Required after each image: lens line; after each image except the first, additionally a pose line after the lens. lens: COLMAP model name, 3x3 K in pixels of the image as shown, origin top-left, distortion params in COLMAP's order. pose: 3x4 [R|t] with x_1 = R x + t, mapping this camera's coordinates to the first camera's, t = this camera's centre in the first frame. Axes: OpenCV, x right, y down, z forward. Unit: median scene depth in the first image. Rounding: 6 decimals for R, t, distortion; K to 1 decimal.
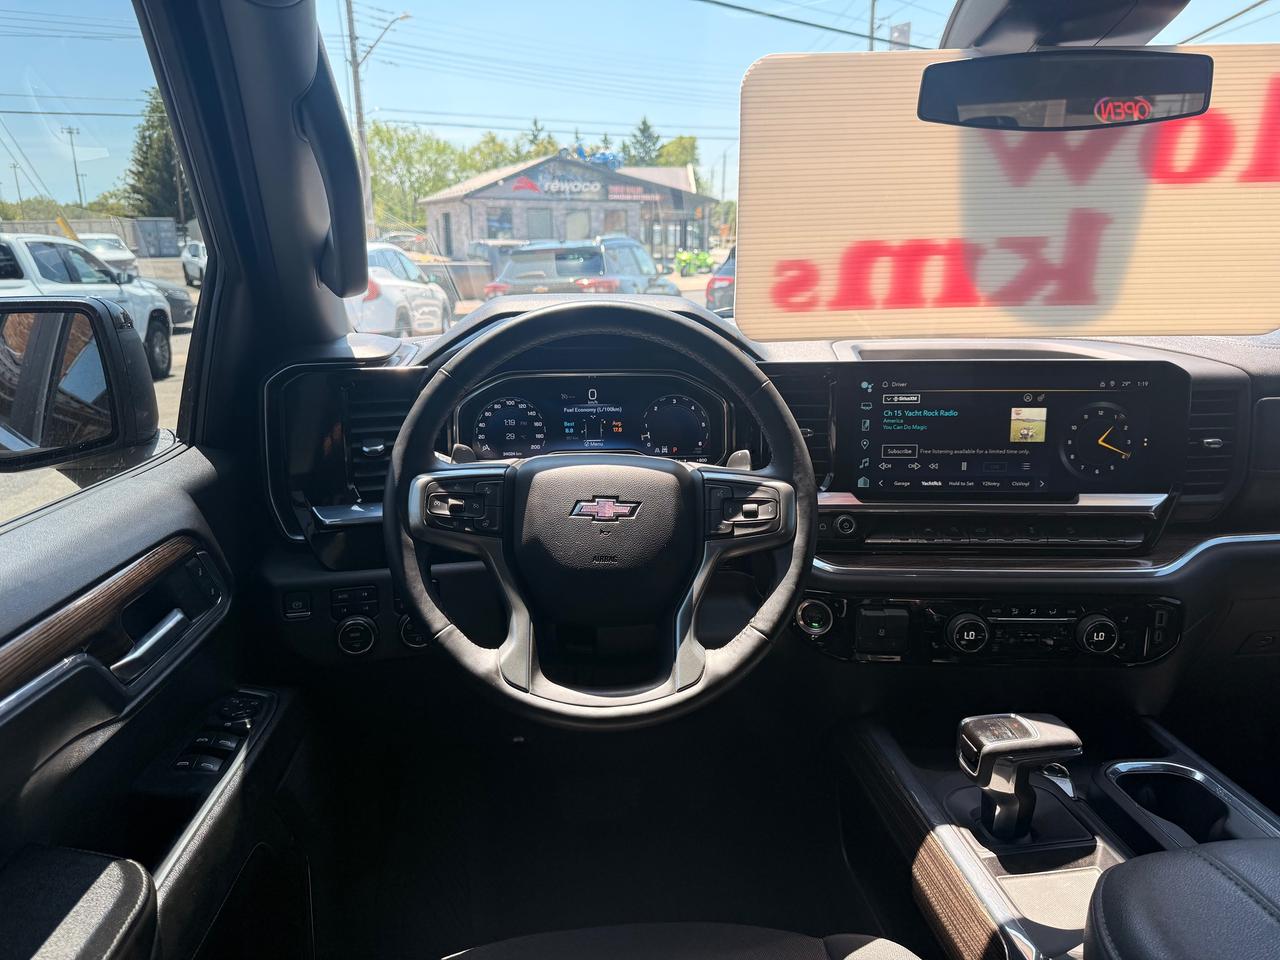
lens RADIAL K [[895.1, 0, 641.0], [0, 895.1, 485.7], [0, 0, 1]] dist [0.044683, -0.061159]
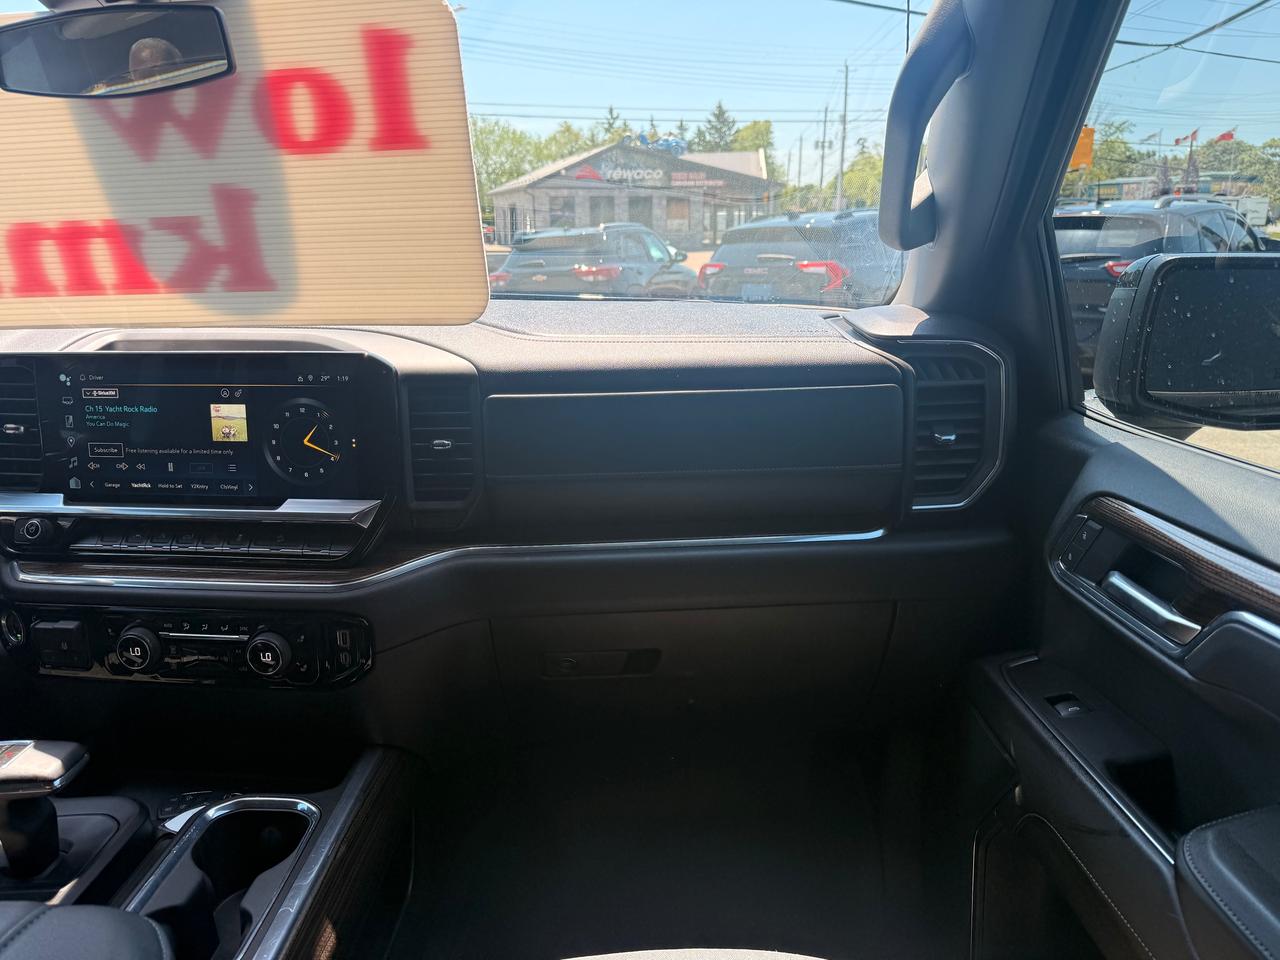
lens RADIAL K [[895.1, 0, 630.7], [0, 895.1, 488.5], [0, 0, 1]] dist [0.044683, -0.061159]
pose [[0.995248, 0.013382, -0.096453, 0.912255], [-0.011879, 0.999799, 0.016142, -0.020097], [0.096650, -0.014920, 0.995207, 0.124527]]
